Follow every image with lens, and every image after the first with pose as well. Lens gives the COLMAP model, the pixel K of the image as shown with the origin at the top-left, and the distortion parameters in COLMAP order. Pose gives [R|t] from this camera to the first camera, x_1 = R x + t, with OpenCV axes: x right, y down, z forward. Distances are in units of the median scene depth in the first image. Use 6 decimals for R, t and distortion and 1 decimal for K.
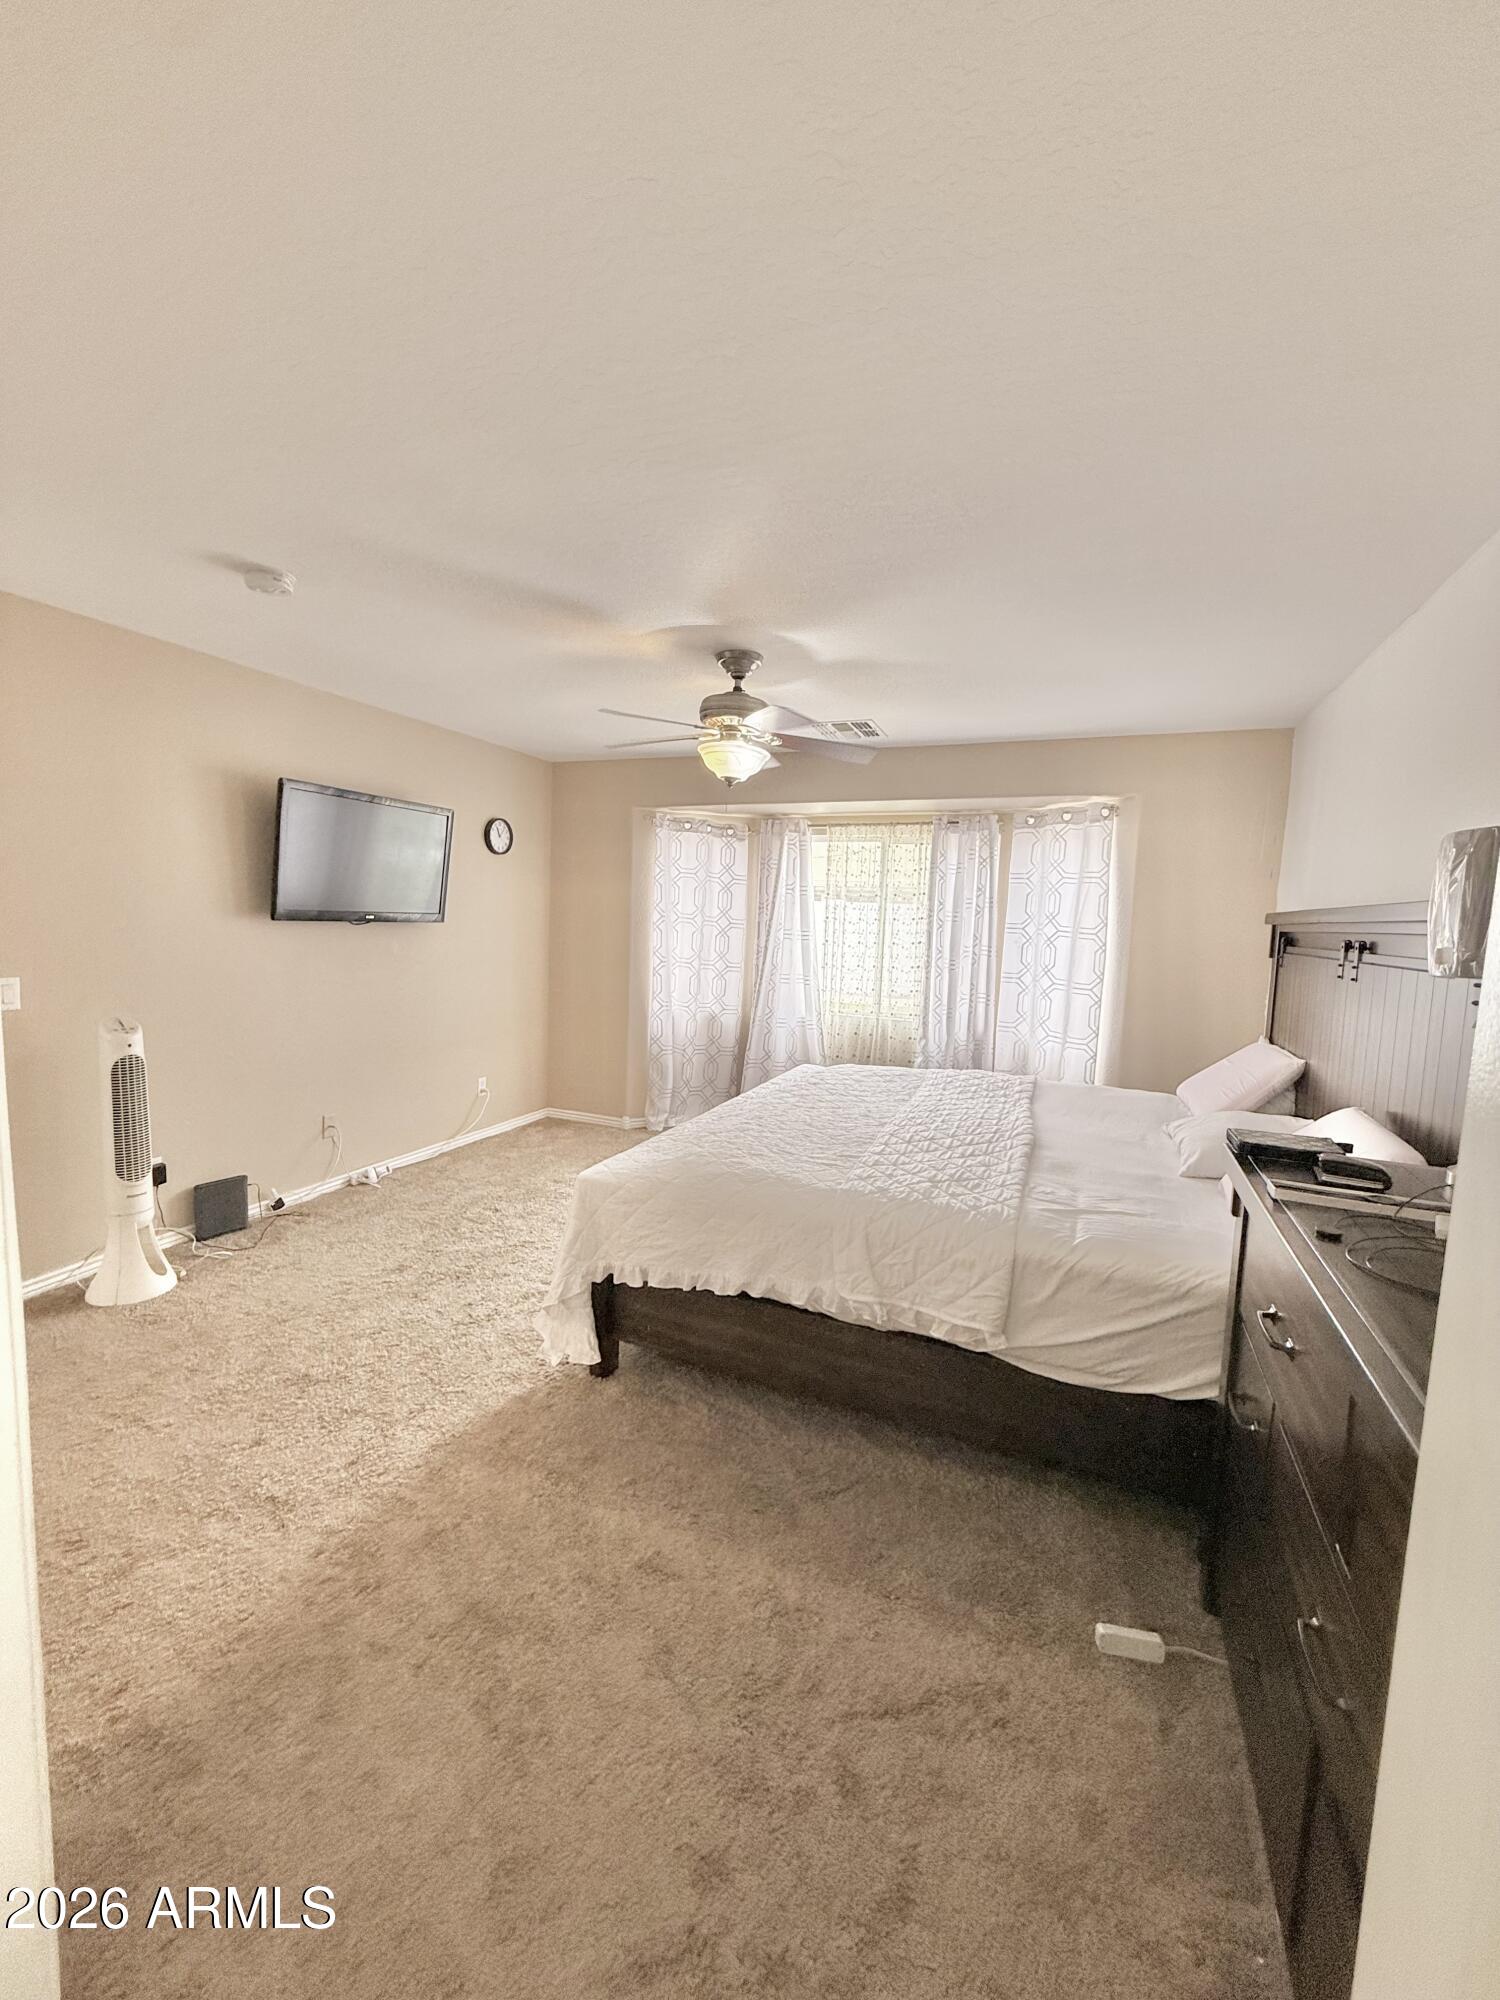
lens RADIAL K [[799.1, 0, 750.4], [0, 799.1, 994.6], [0, 0, 1]] dist [-0.000260, 0.000379]
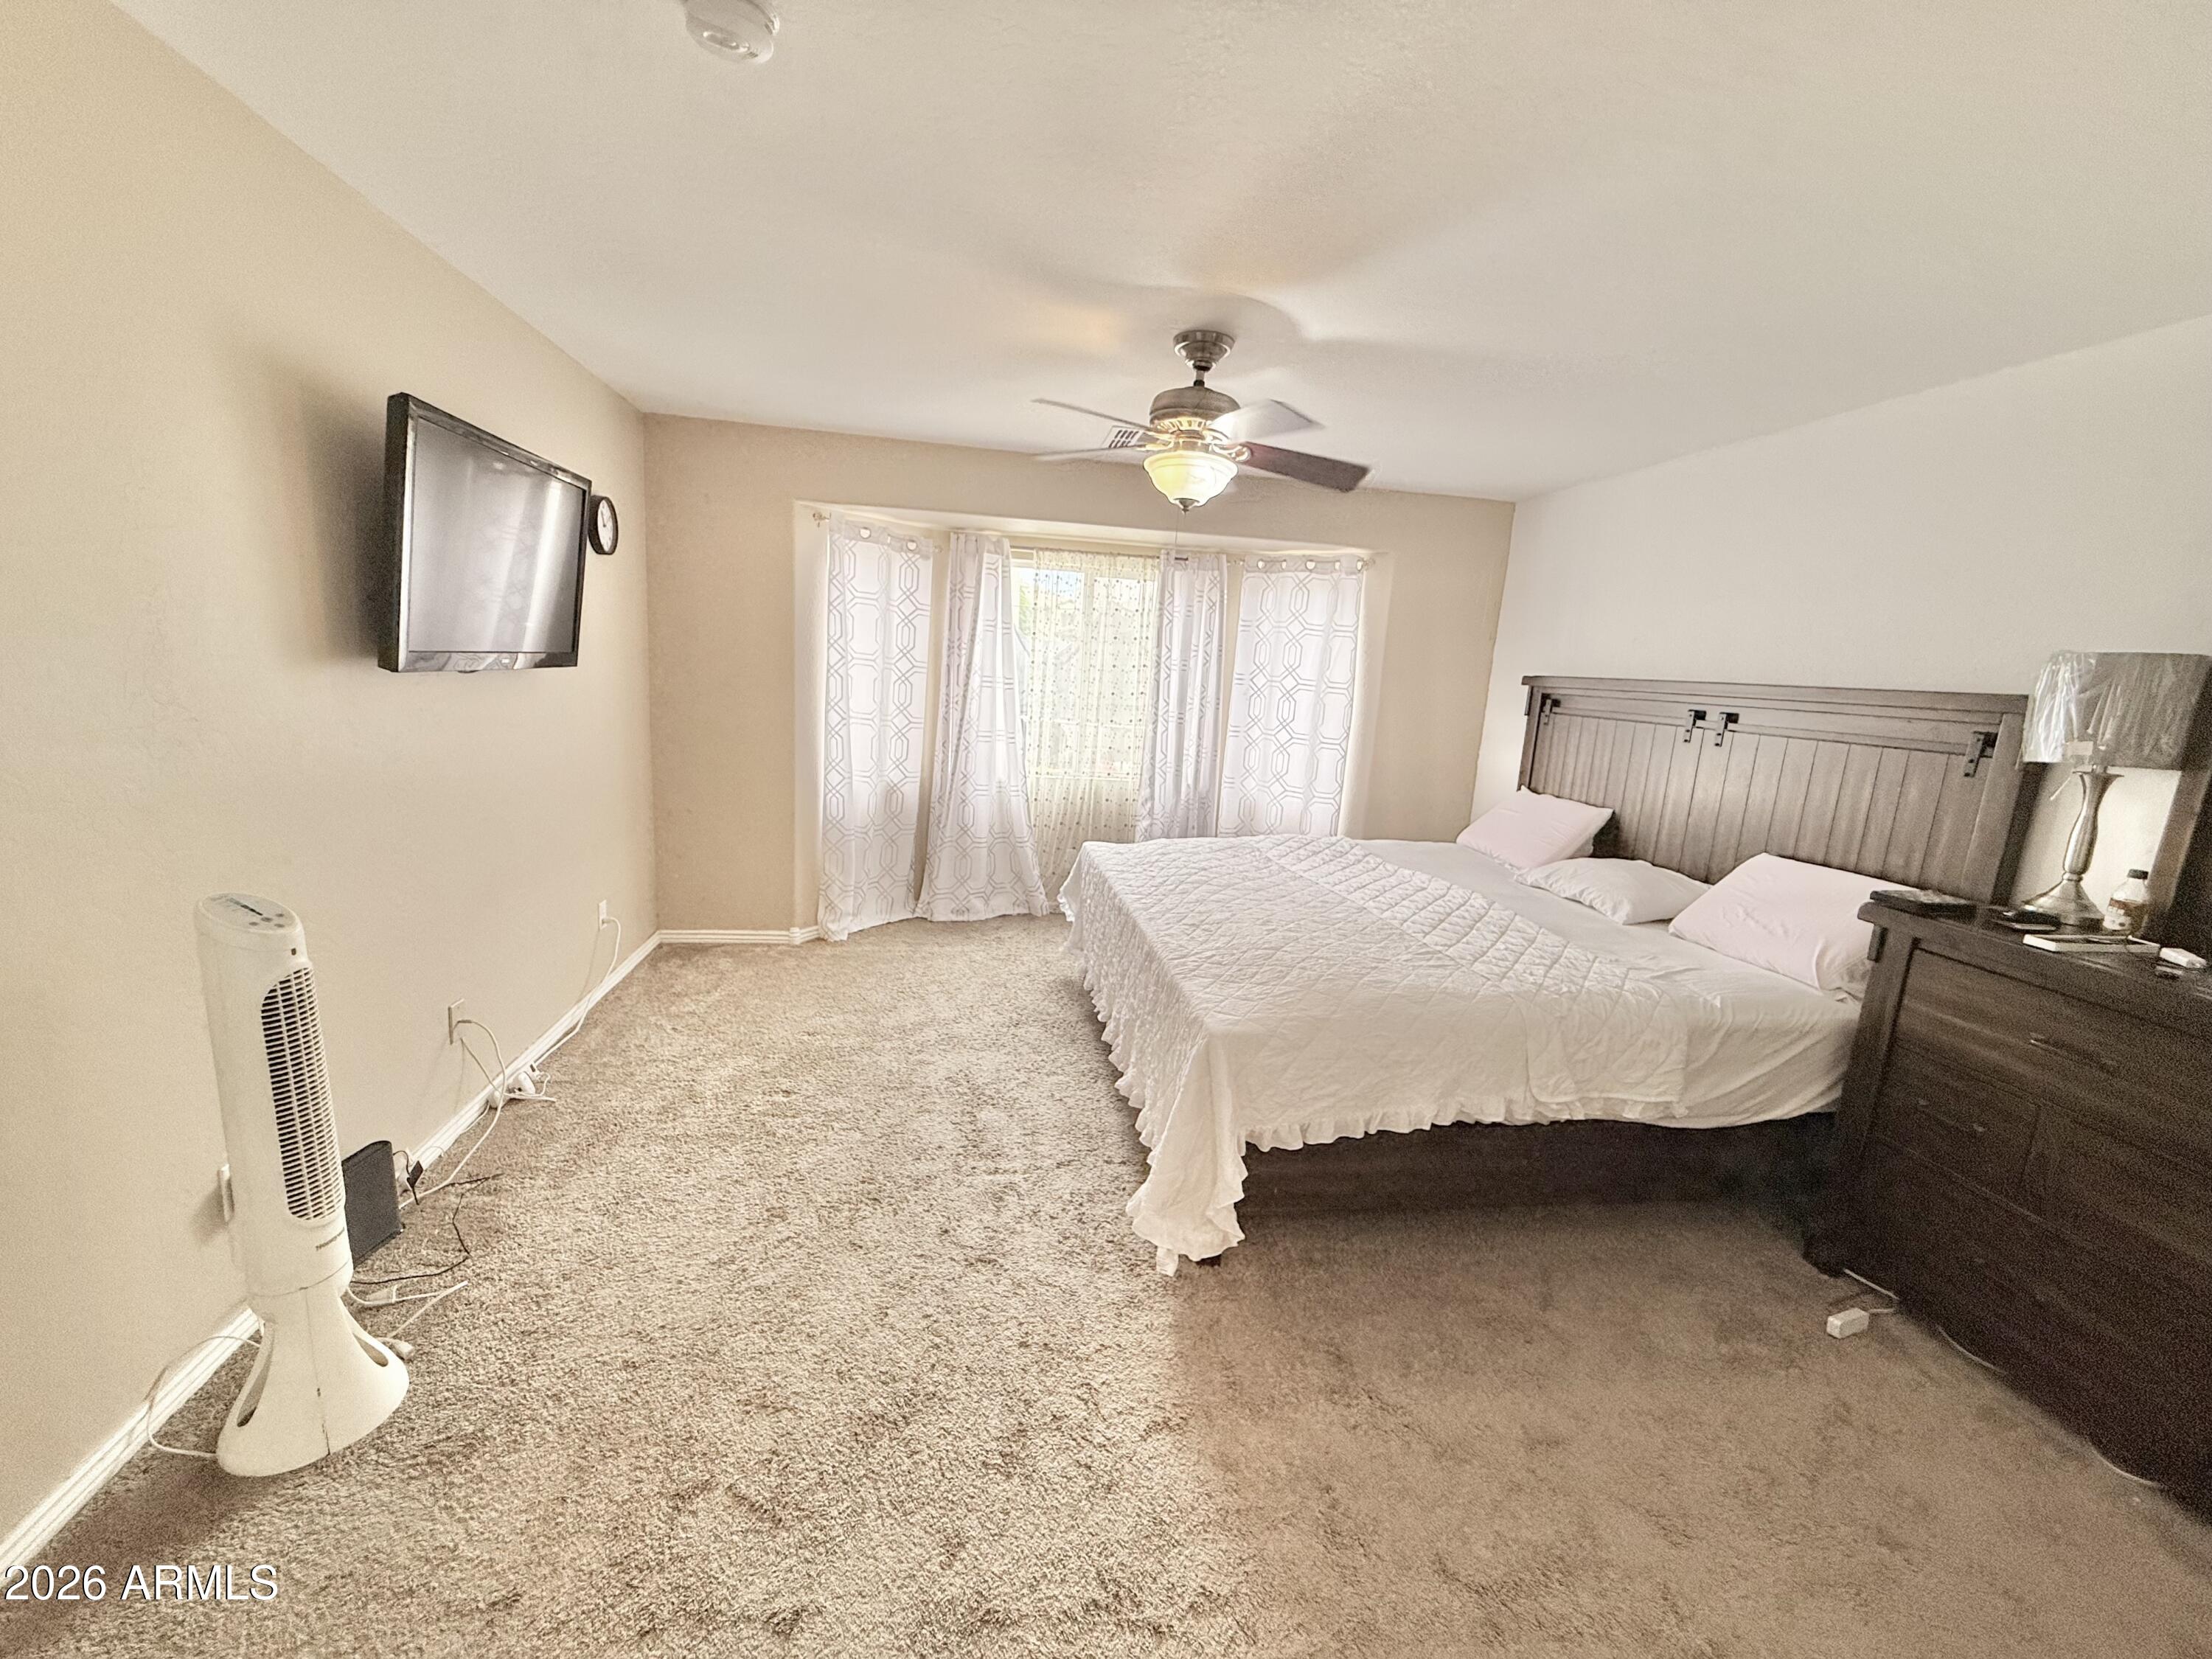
lens RADIAL K [[883.8, 0, 1097.3], [0, 883.8, 833.8], [0, 0, 1]] dist [-0.000260, 0.000379]
pose [[0.851046, -0.084190, 0.518298, -0.534247], [0.020777, 0.991689, 0.126969, -0.053463], [-0.524680, -0.097287, 0.845722, 0.257643]]
